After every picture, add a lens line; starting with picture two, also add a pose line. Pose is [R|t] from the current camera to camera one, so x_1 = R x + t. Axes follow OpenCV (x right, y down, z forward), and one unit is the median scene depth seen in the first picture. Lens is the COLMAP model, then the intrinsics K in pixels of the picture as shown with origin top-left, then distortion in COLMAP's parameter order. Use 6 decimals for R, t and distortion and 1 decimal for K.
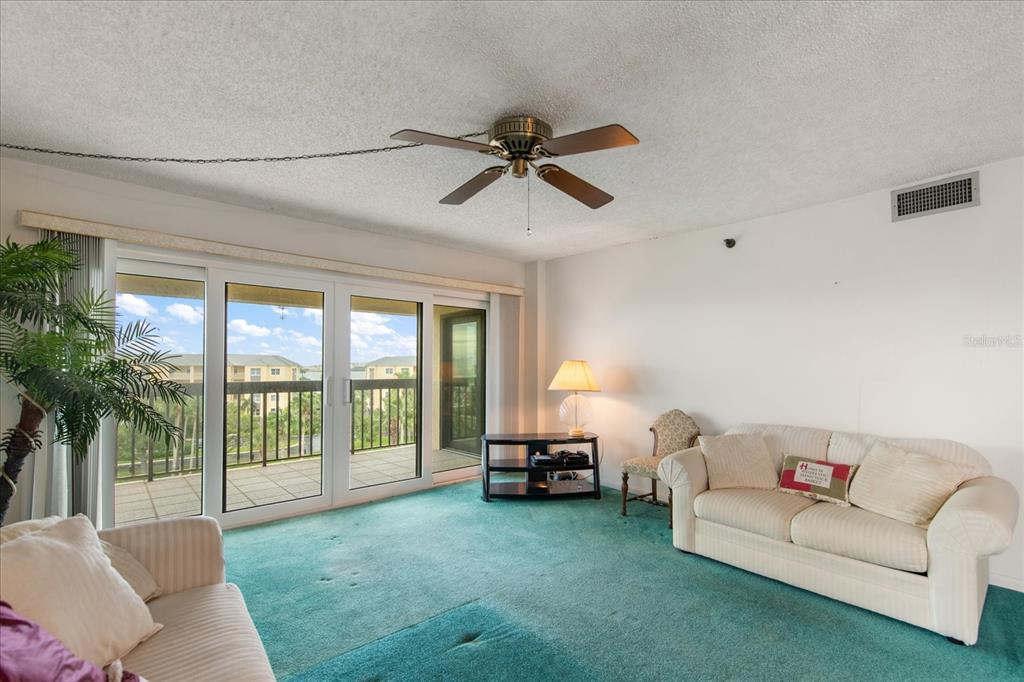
lens RADIAL K [[453.2, 0, 531.5], [0, 453.2, 363.3], [0, 0, 1]] dist [0.004620, -0.002319]
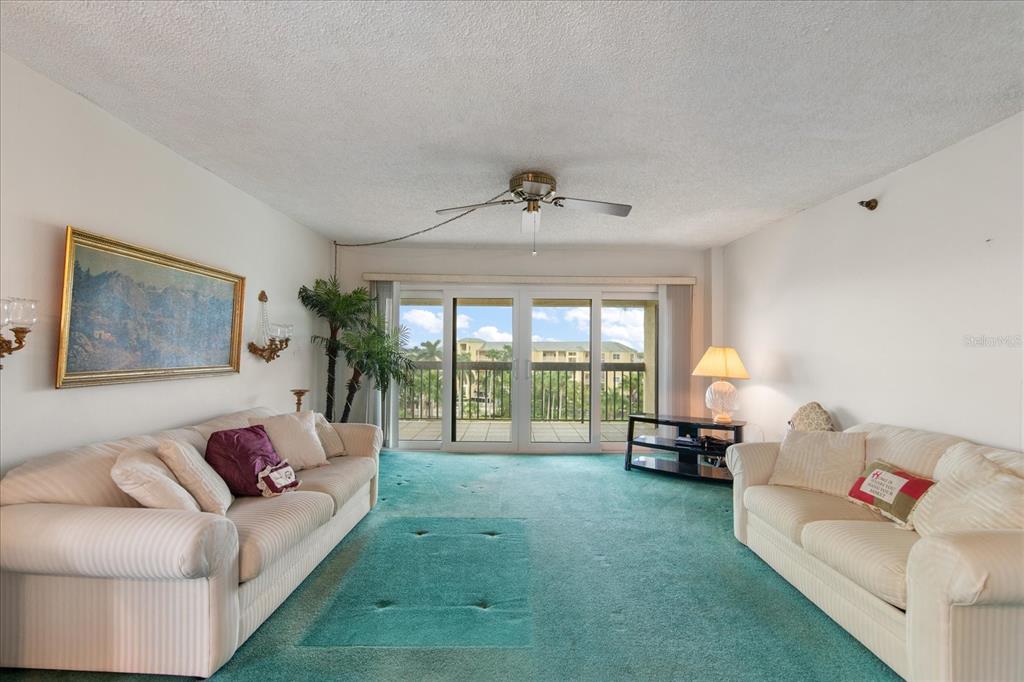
lens RADIAL K [[453.2, 0, 536.1], [0, 453.2, 349.4], [0, 0, 1]] dist [0.004620, -0.002319]
pose [[0.761986, 0.002623, -0.647588, 0.510298], [-0.002369, 0.999996, 0.001263, -0.000861], [0.647589, 0.000572, 0.761990, -0.023502]]
